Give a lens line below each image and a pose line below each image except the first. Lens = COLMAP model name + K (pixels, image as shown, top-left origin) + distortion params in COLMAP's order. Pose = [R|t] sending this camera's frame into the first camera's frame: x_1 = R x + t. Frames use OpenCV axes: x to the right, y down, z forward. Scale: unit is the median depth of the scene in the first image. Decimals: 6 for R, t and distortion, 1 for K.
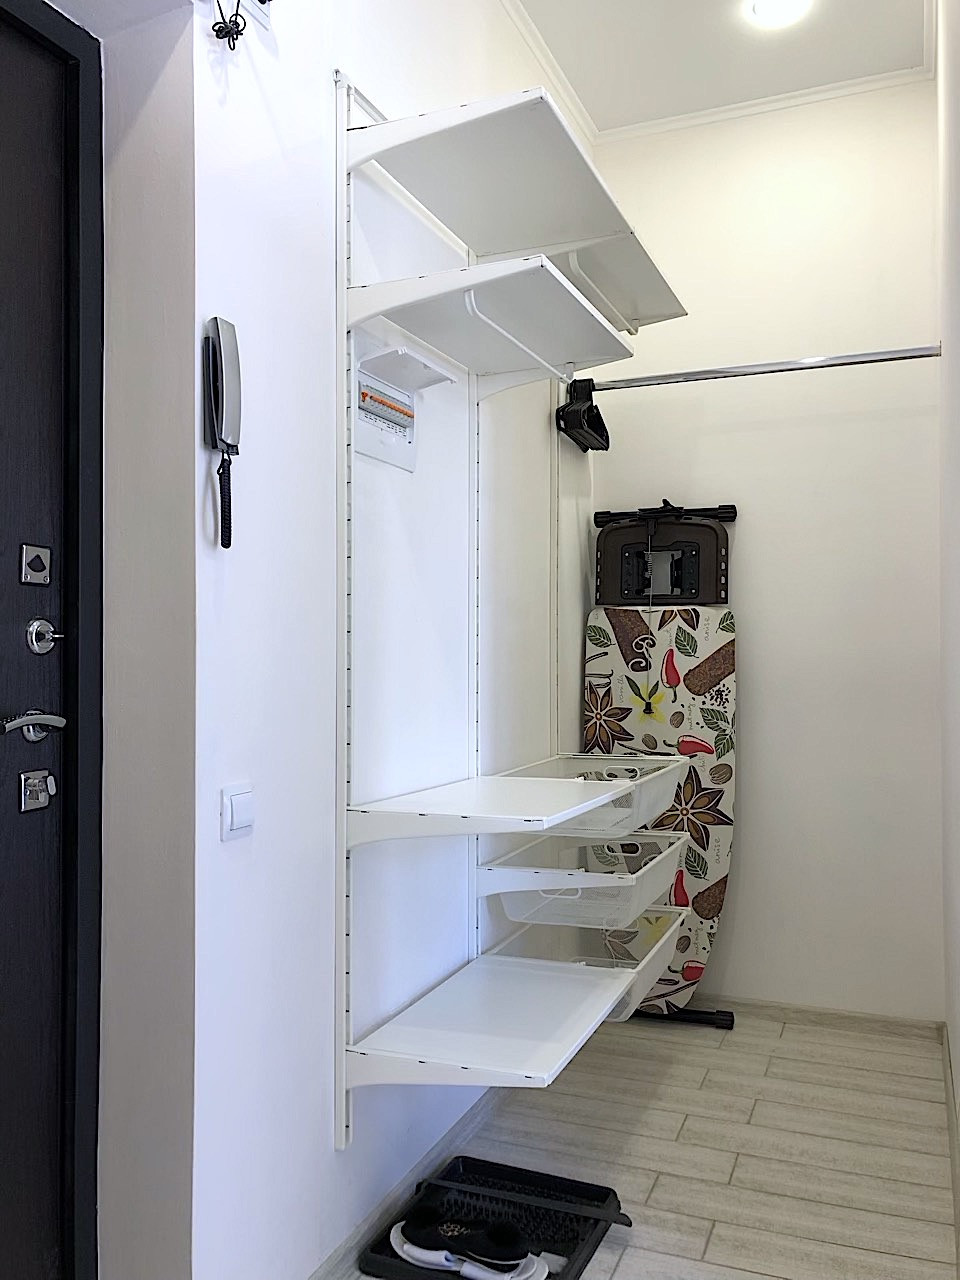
lens RADIAL K [[1037.7, 0, 480.0], [0, 1037.7, 640.0], [0, 0, 1]] dist [0.003648, 0.001195]
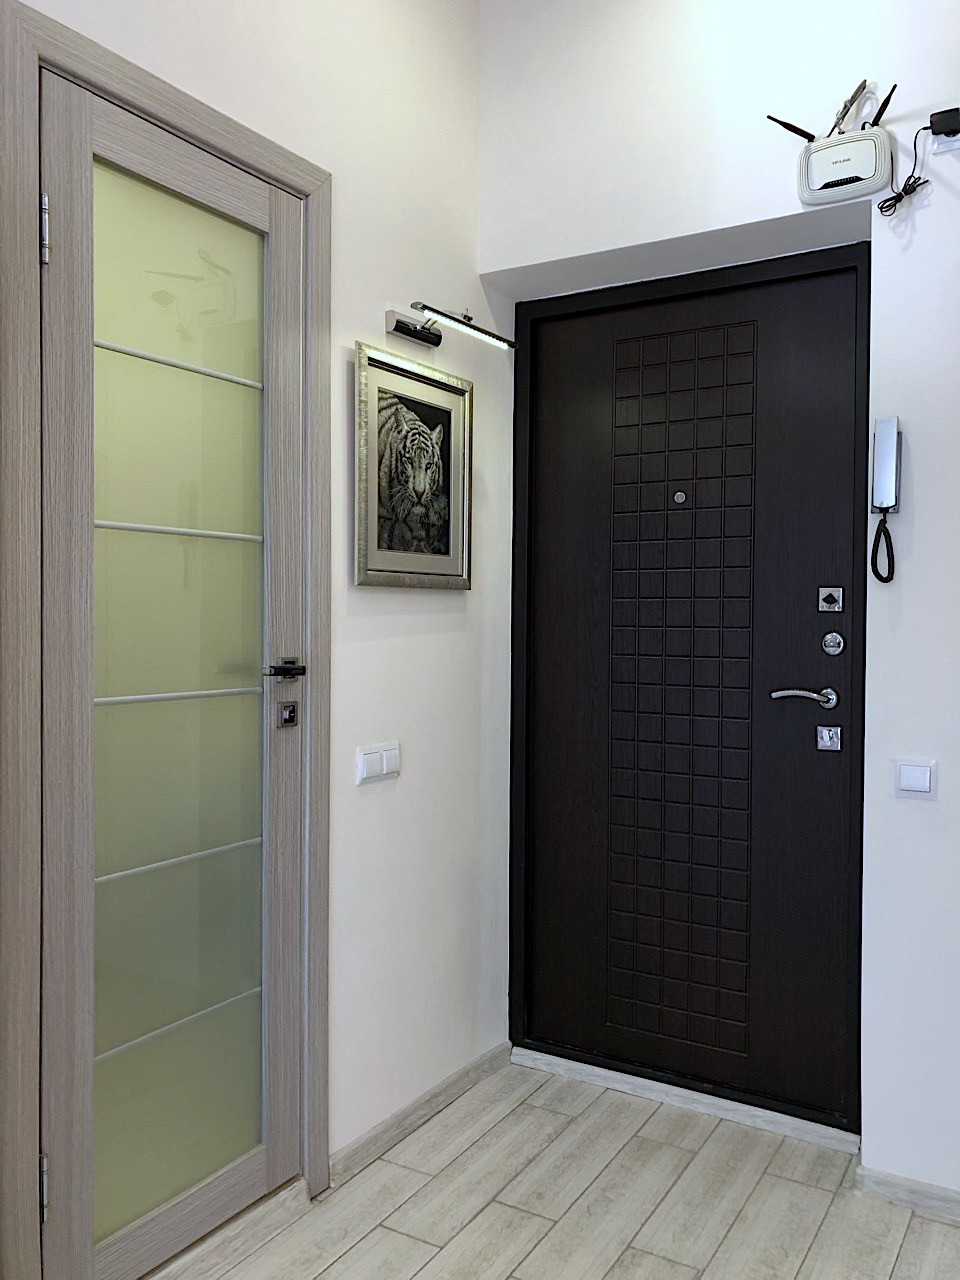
lens RADIAL K [[1037.7, 0, 480.0], [0, 1037.7, 640.0], [0, 0, 1]] dist [0.003648, 0.001195]
pose [[-0.154637, 0.023738, -0.987686, 1.252076], [0.004938, 0.999717, 0.023254, -0.049886], [0.987959, -0.001281, -0.154711, 0.710972]]
